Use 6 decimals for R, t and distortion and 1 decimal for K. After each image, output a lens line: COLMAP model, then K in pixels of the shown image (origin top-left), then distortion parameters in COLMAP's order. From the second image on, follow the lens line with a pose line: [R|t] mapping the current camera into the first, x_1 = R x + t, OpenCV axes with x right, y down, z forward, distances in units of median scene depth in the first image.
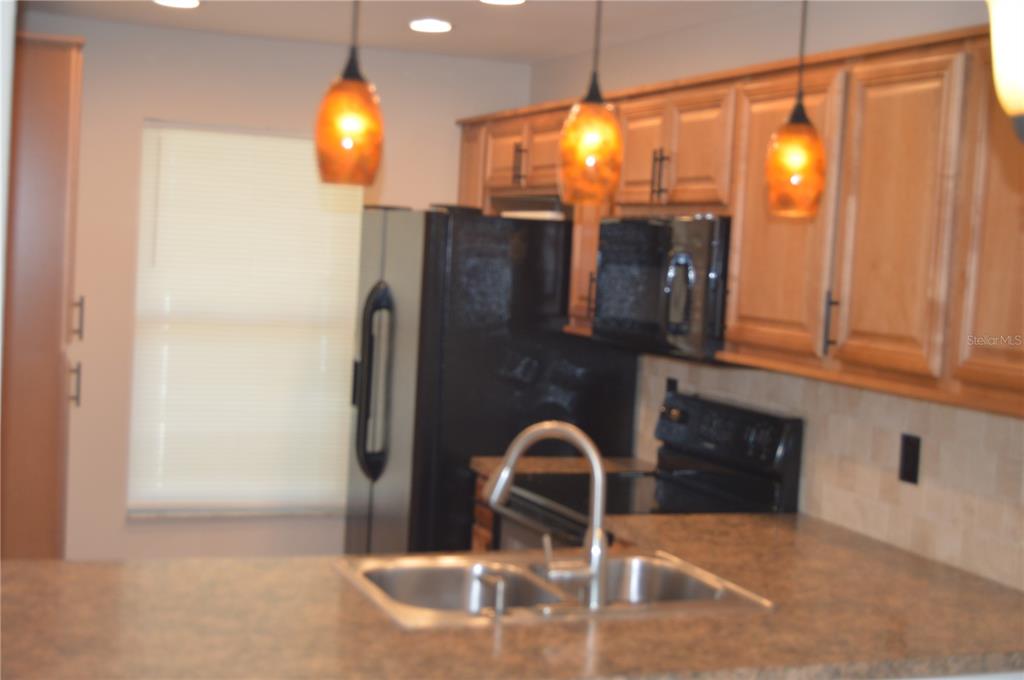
lens RADIAL K [[1610.8, 0, 510.3], [0, 1610.8, 341.9], [0, 0, 1]] dist [-0.025690, 0.000000]
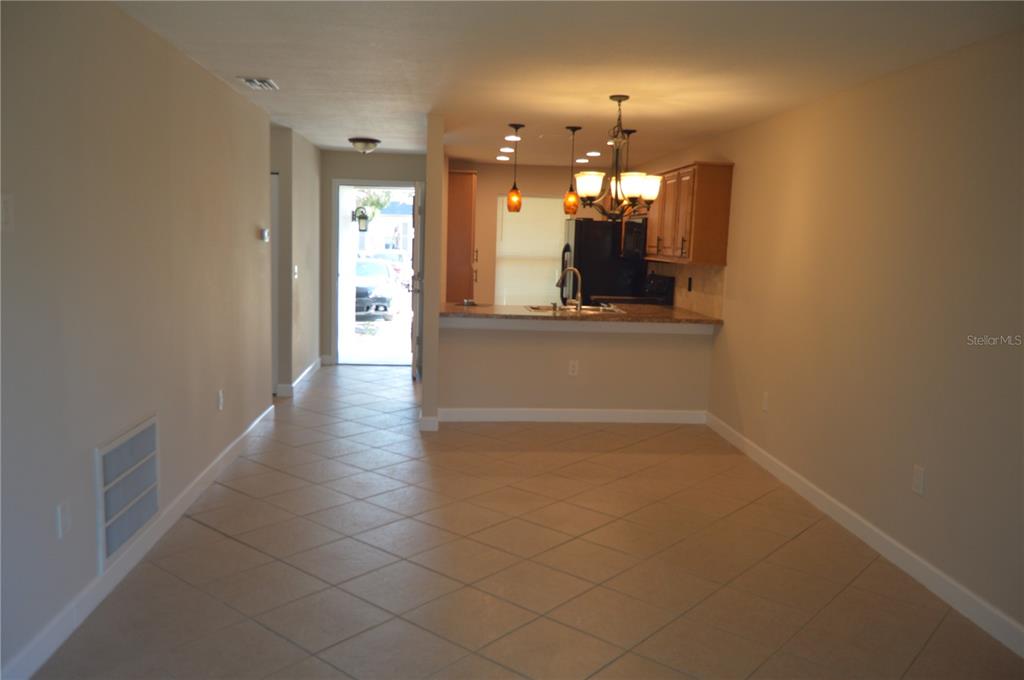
lens RADIAL K [[860.6, 0, 511.6], [0, 860.6, 340.2], [0, 0, 1]] dist [0.001345, 0.003817]
pose [[0.964350, 0.006478, -0.264550, 0.286620], [0.005850, 0.998934, 0.045784, 0.082580], [0.264565, -0.045700, 0.963284, -0.734759]]
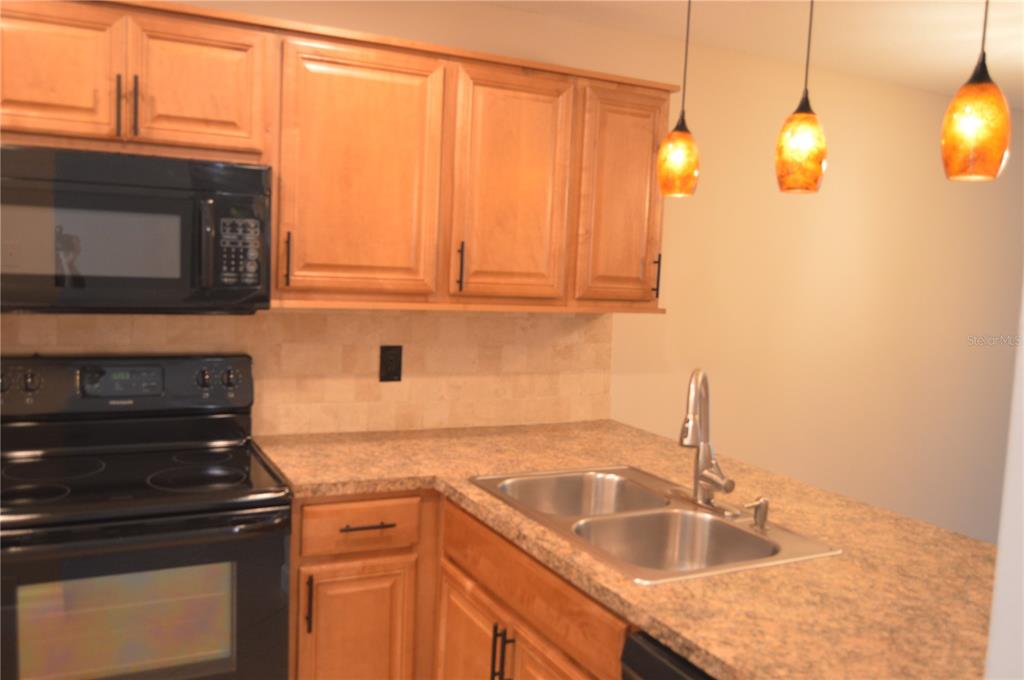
lens RADIAL K [[866.6, 0, 516.1], [0, 866.6, 337.7], [0, 0, 1]] dist [0.002754, 0.005950]
pose [[-0.094426, -0.152347, 0.983806, -0.353677], [0.008969, 0.988051, 0.153865, -0.043964], [-0.995491, 0.023353, -0.091931, 0.731619]]
